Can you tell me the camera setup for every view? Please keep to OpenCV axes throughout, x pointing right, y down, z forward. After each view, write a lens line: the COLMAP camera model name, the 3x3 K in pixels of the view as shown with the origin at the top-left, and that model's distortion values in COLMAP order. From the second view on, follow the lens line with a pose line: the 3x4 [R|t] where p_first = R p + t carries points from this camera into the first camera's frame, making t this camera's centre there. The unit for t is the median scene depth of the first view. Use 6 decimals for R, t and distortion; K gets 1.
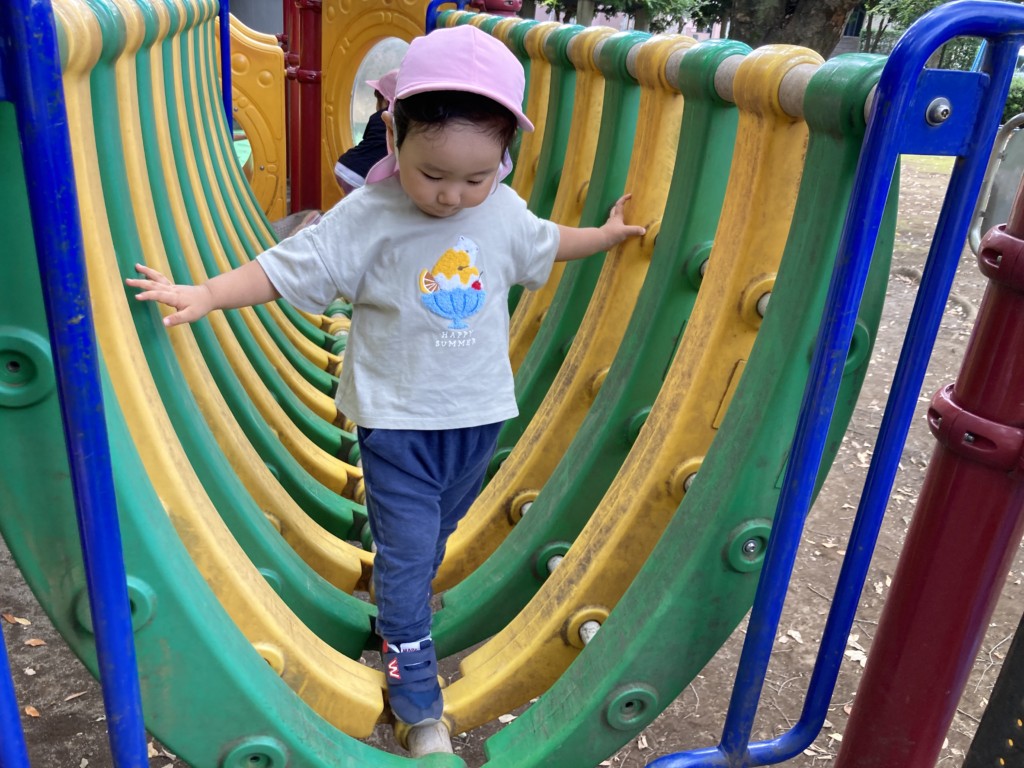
lens RADIAL K [[904.3, 0, 518.9], [0, 904.3, 382.8], [0, 0, 1]] dist [0.002786, 0.007515]
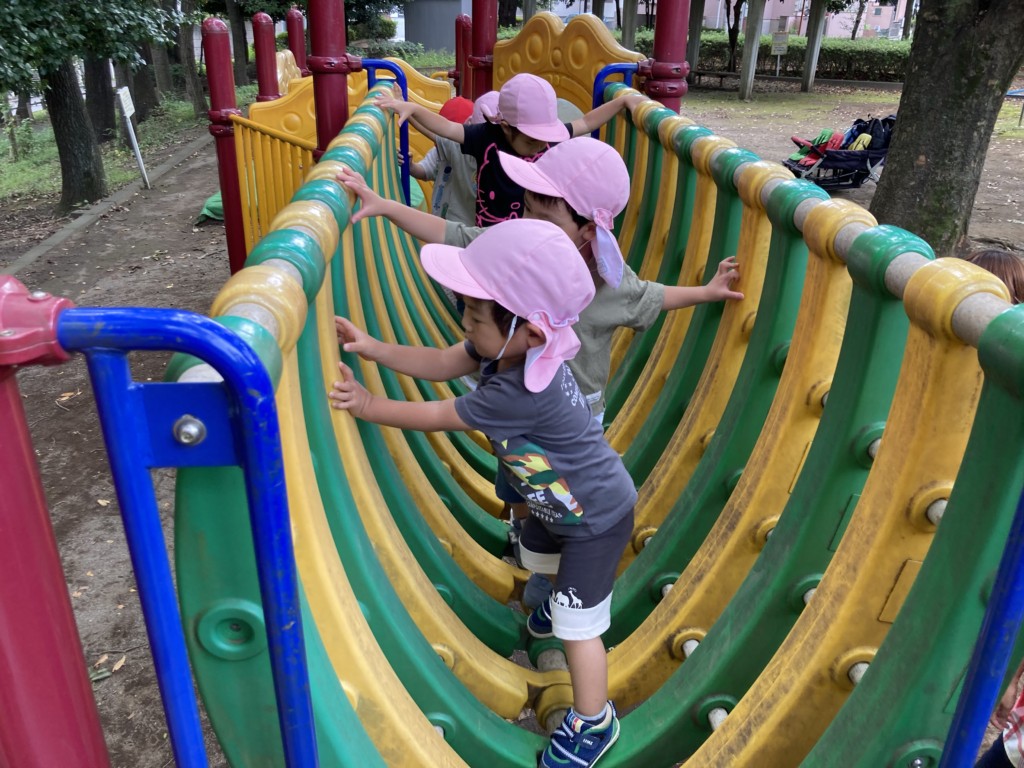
lens RADIAL K [[904.3, 0, 518.9], [0, 904.3, 382.8], [0, 0, 1]] dist [0.002786, 0.007515]
pose [[0.983547, 0.008604, -0.180446, 0.002782], [-0.006438, 0.999900, 0.012589, -0.210631], [0.180536, -0.011220, 0.983504, -0.041525]]
